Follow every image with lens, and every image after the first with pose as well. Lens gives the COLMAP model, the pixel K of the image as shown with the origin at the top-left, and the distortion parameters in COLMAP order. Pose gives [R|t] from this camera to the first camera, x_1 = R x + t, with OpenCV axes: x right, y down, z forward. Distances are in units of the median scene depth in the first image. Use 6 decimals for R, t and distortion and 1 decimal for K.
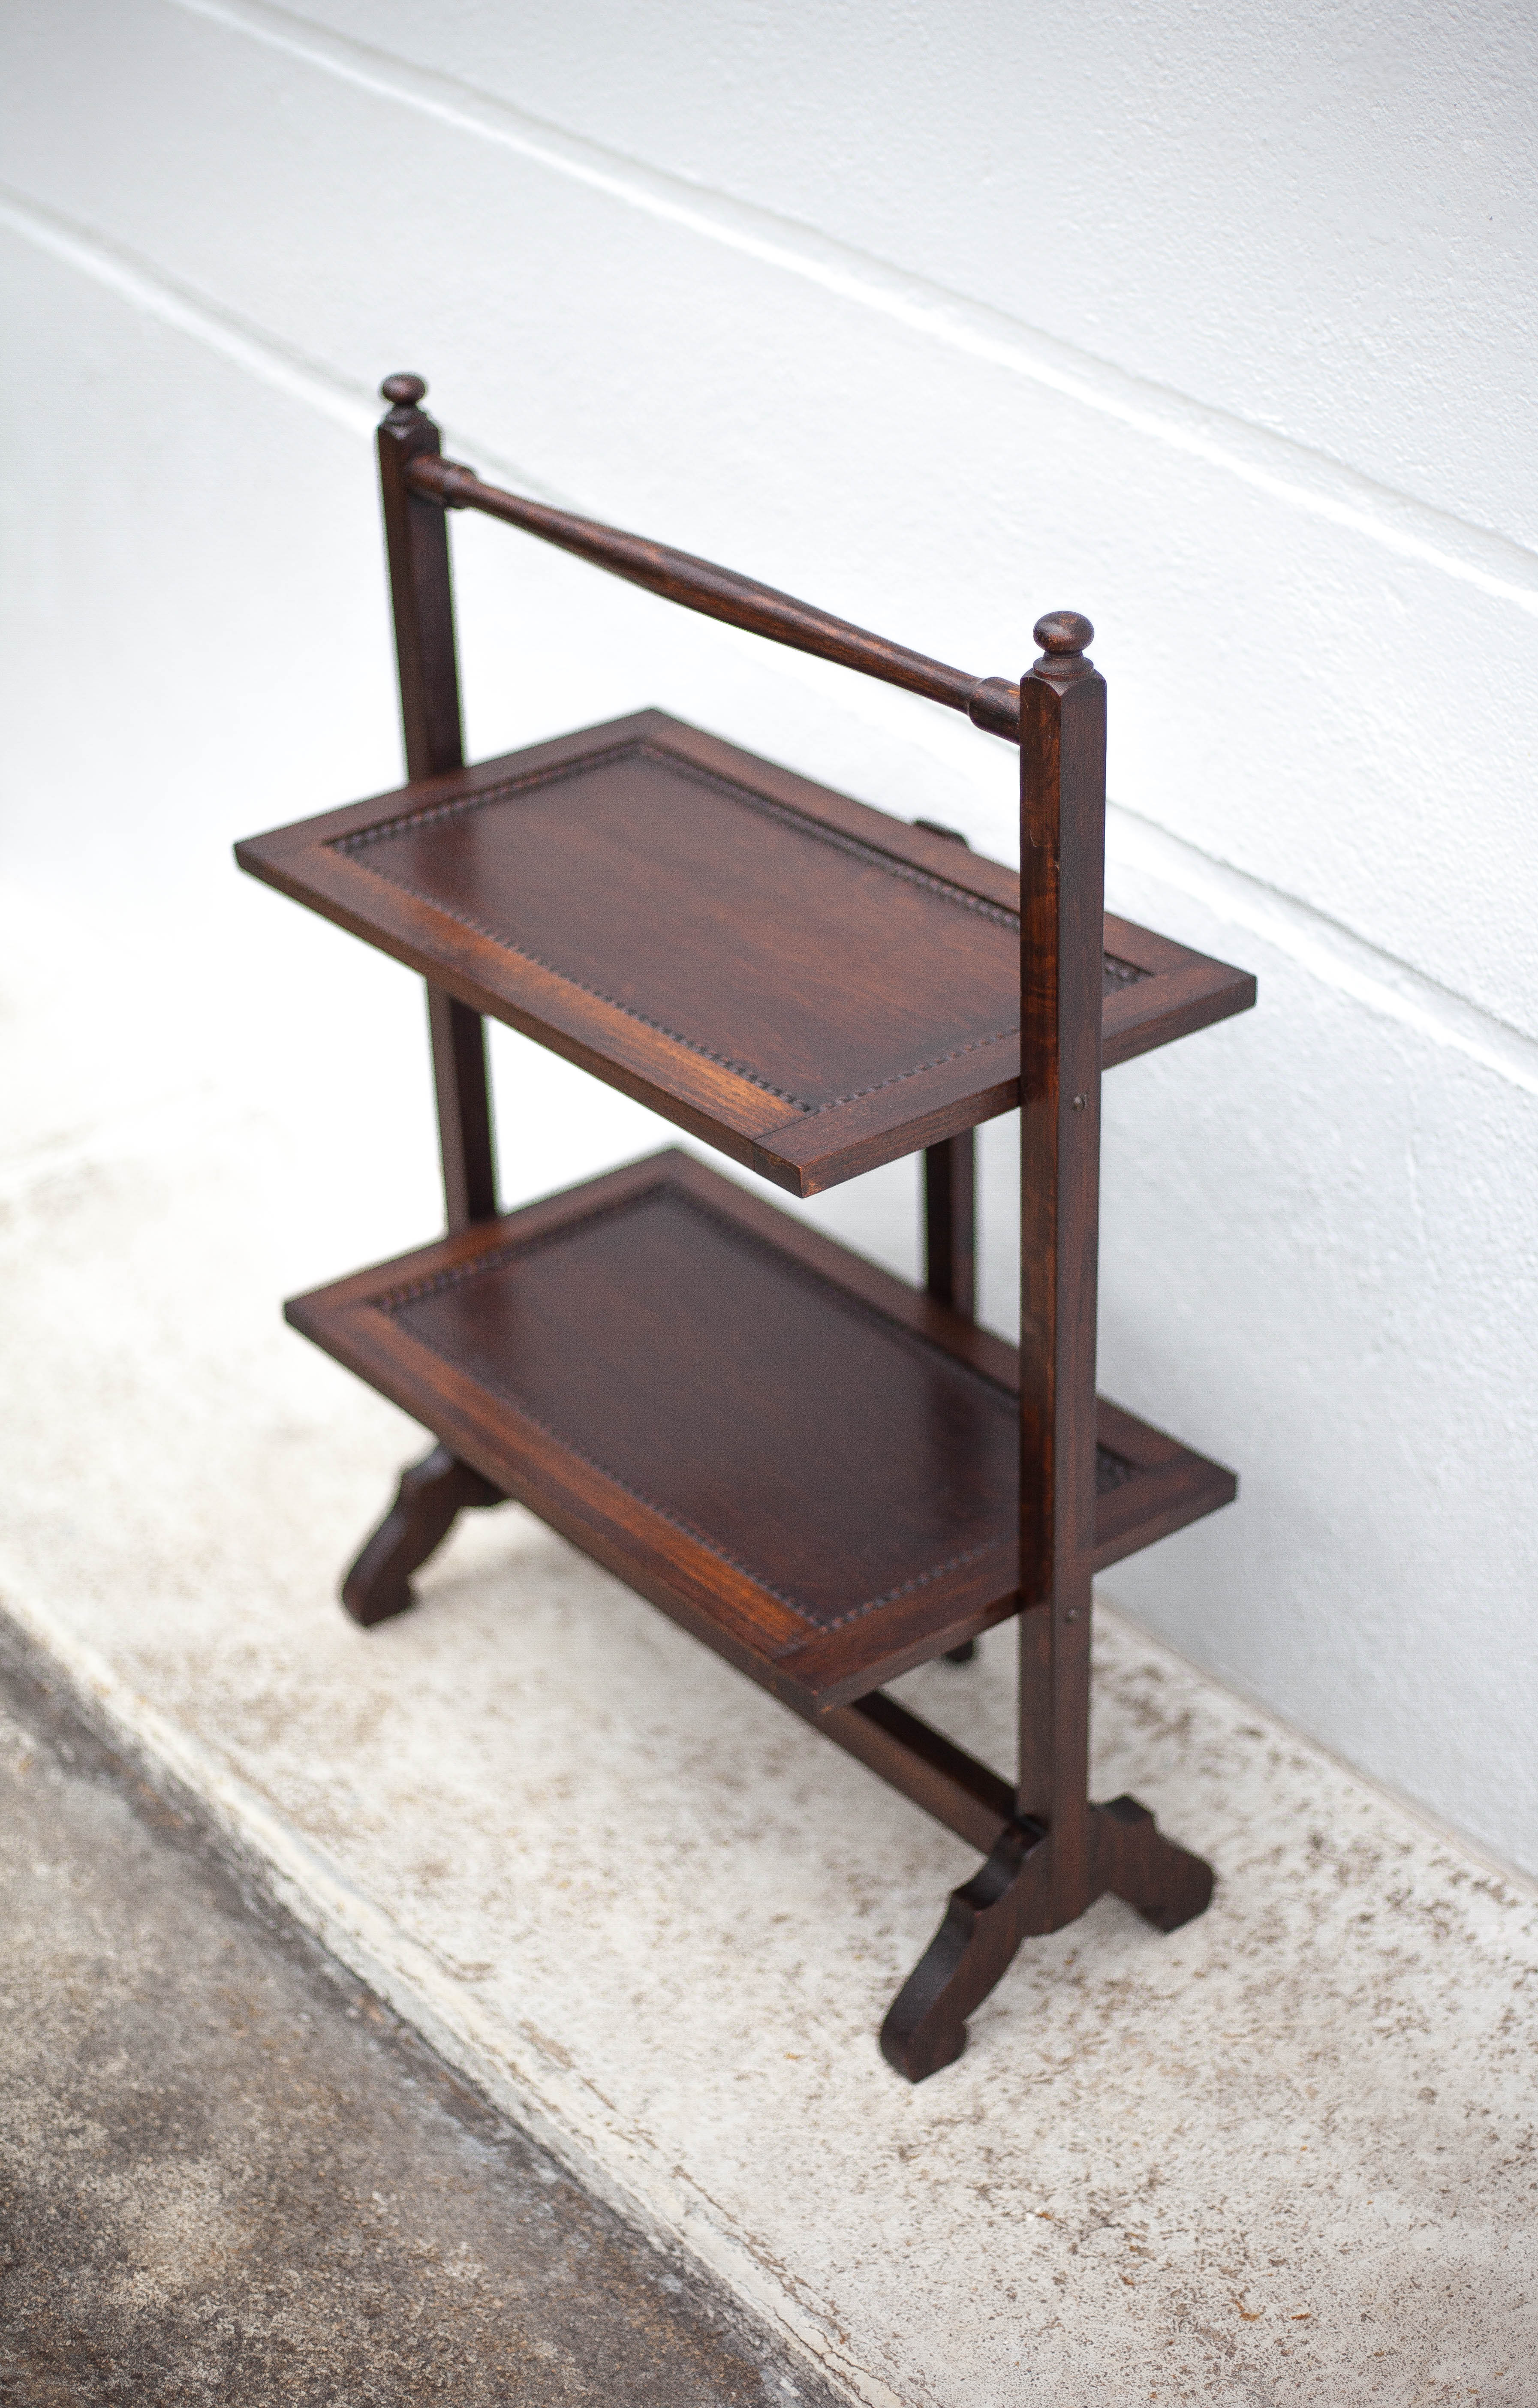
lens RADIAL K [[3577.8, 0, 862.0], [0, 3577.8, 1273.3], [0, 0, 1]] dist [-0.108922, -0.011183]
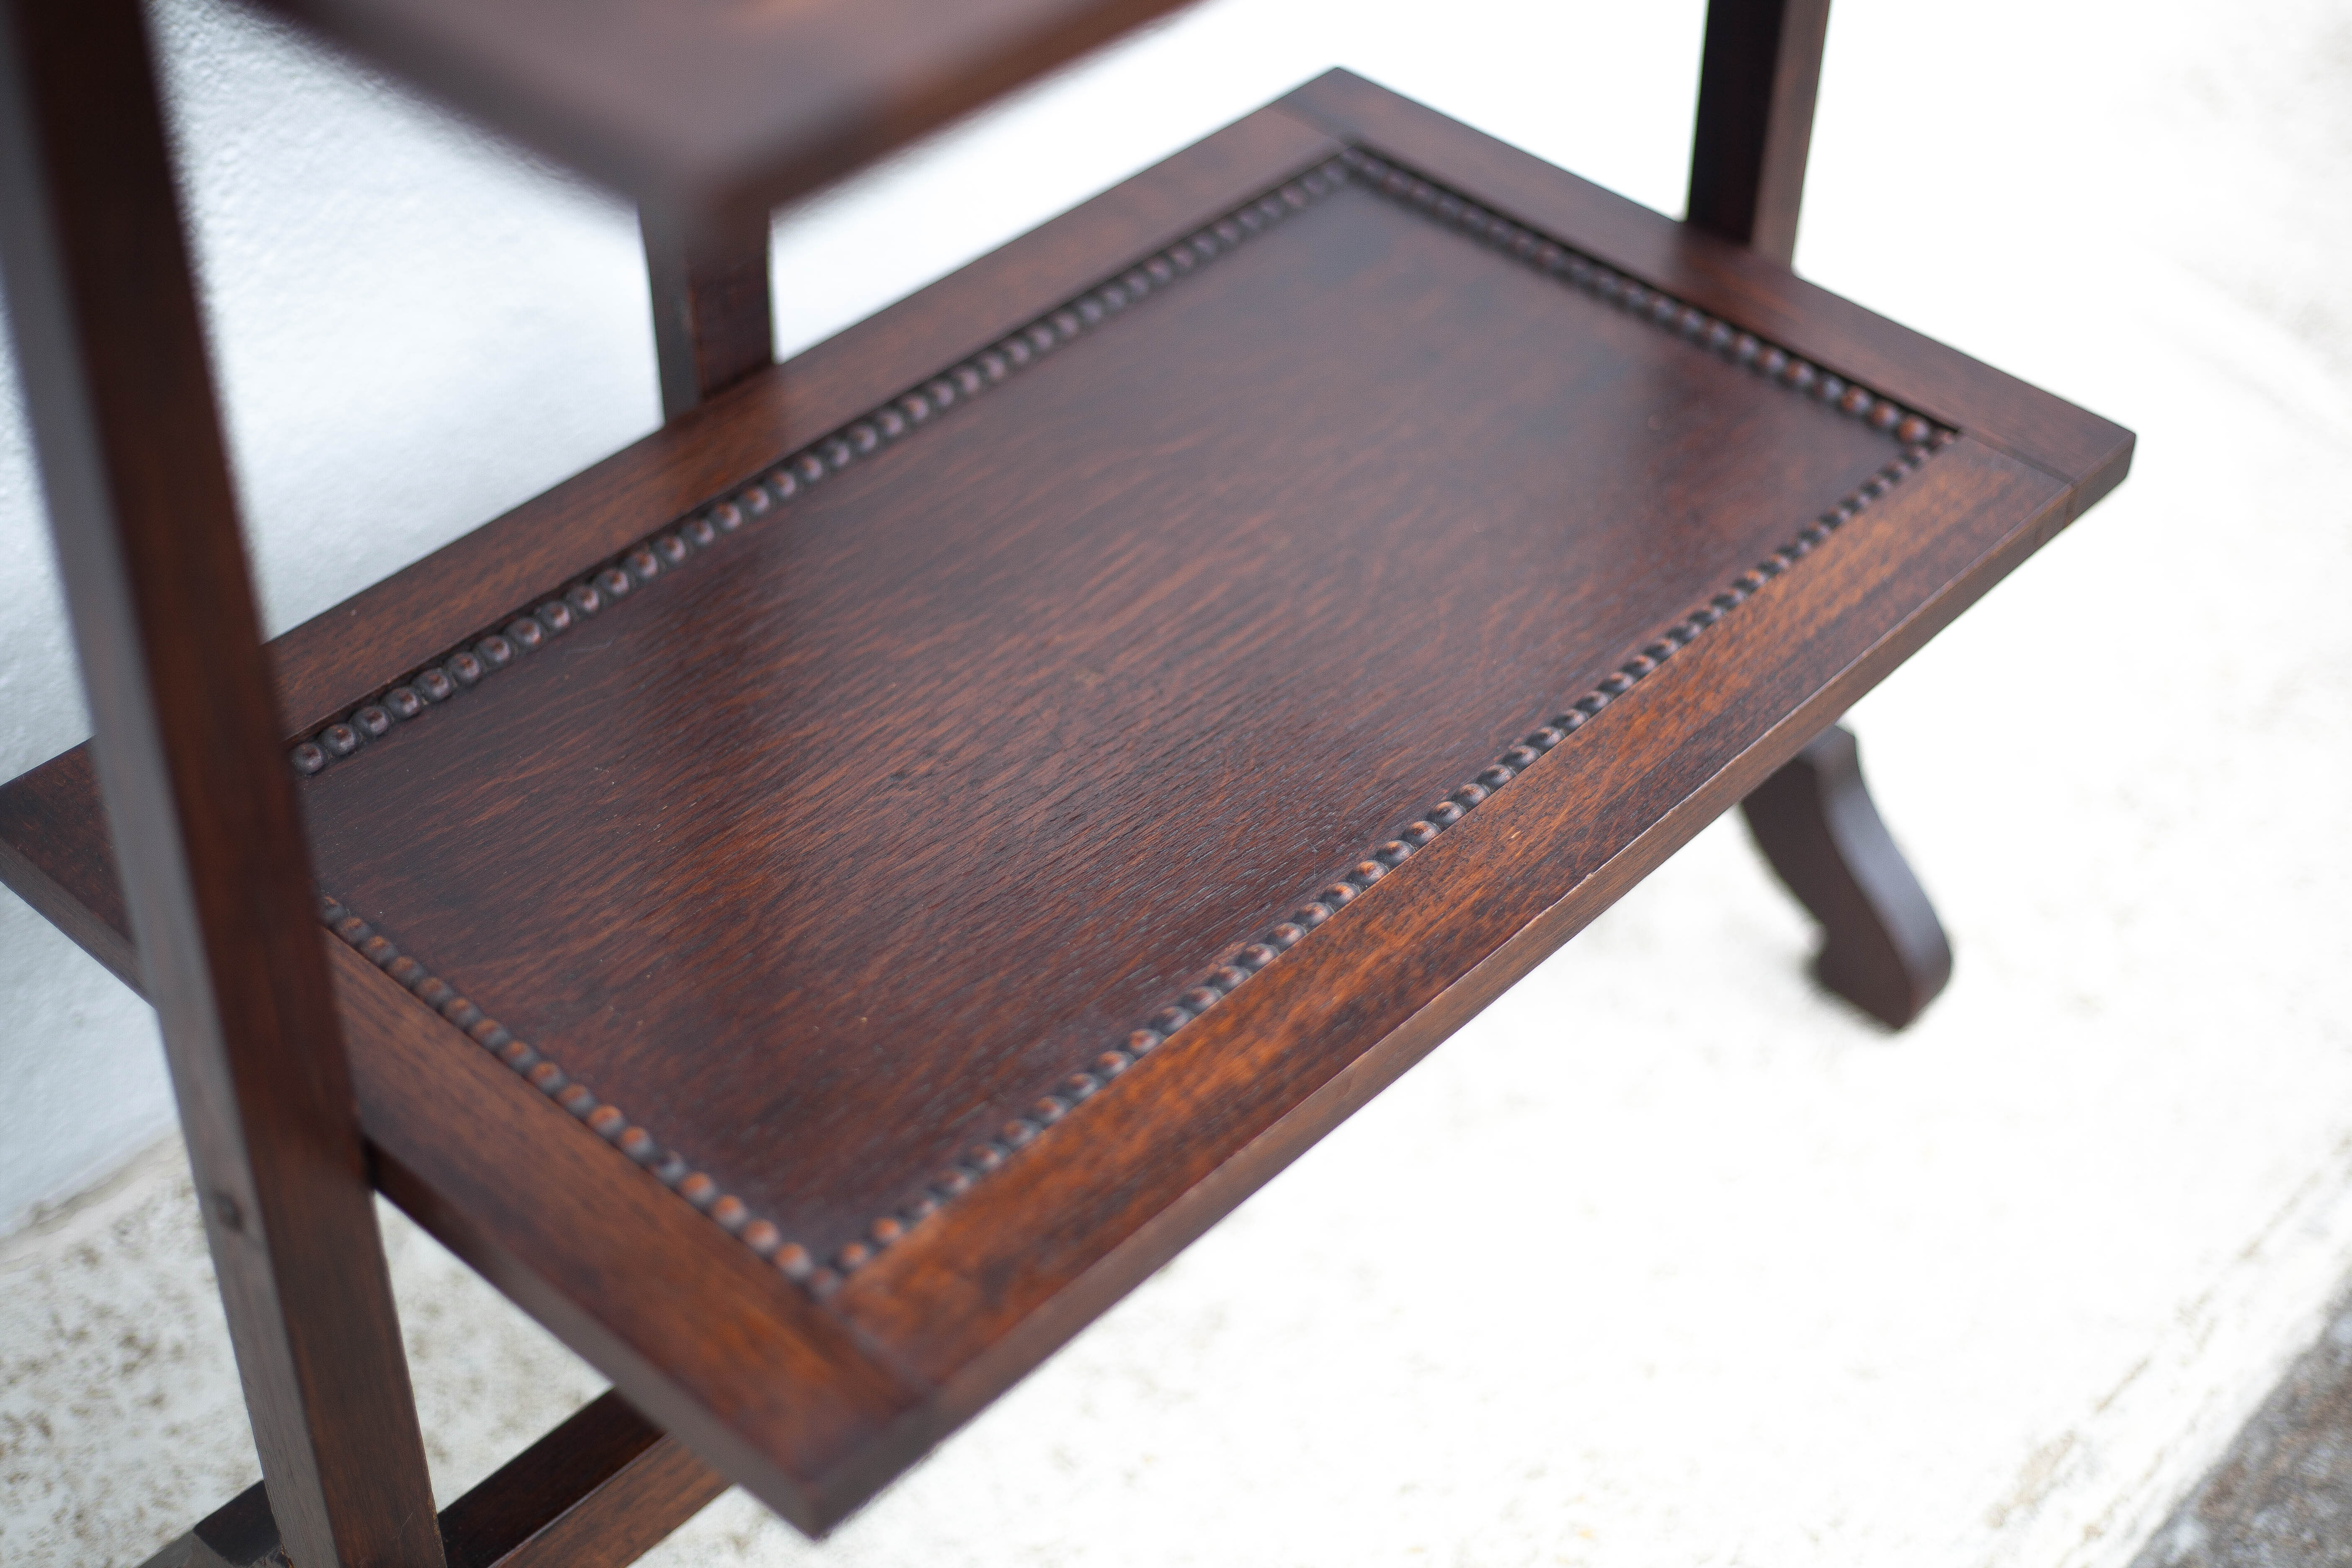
lens RADIAL K [[3585.6, 0, 1176.0], [0, 3585.6, 784.0], [0, 0, 1]] dist [-0.133443, -0.064196]
pose [[-0.146236, -0.626984, 0.765184, -0.416790], [0.486183, 0.628087, 0.607563, -0.238964], [-0.861534, 0.460867, 0.212980, 0.959275]]
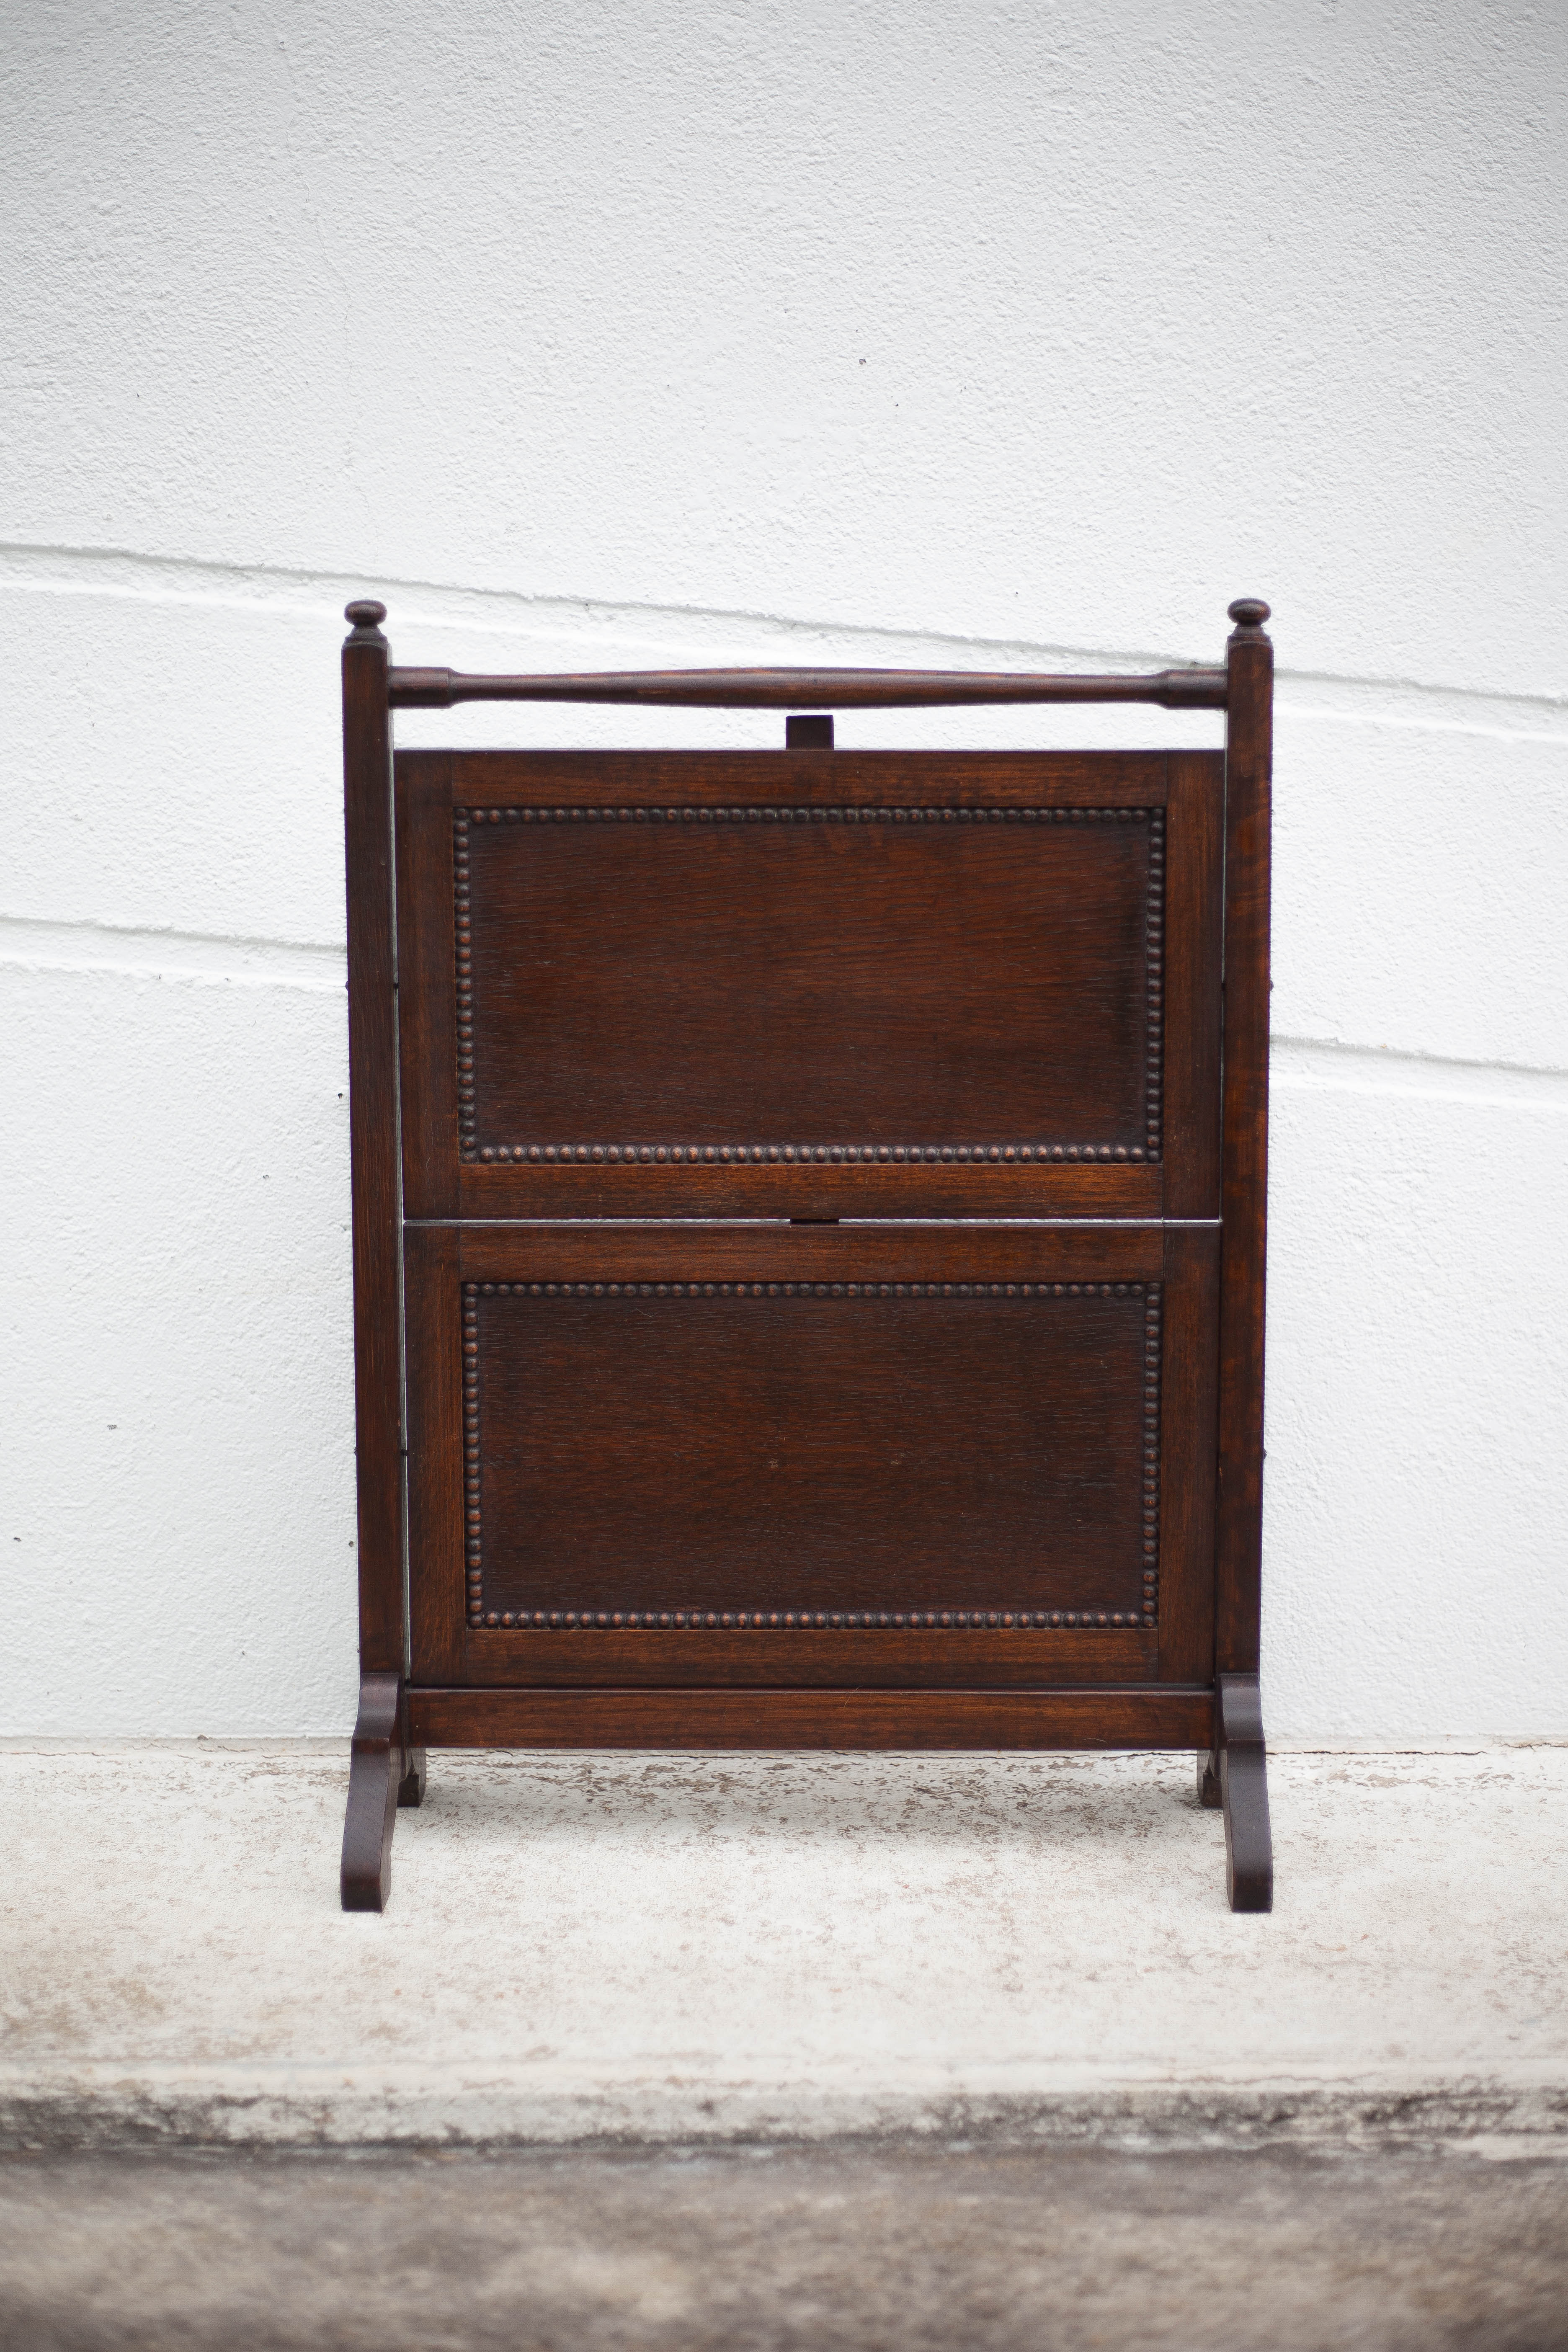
lens RADIAL K [[3486.4, 0, 945.5], [0, 3486.4, 1017.5], [0, 0, 1]] dist [-0.116628, 0.098983]
pose [[0.604266, -0.068340, 0.793847, -0.803081], [0.386726, 0.896248, -0.217215, 0.197085], [-0.696639, 0.438257, 0.568001, 0.269712]]
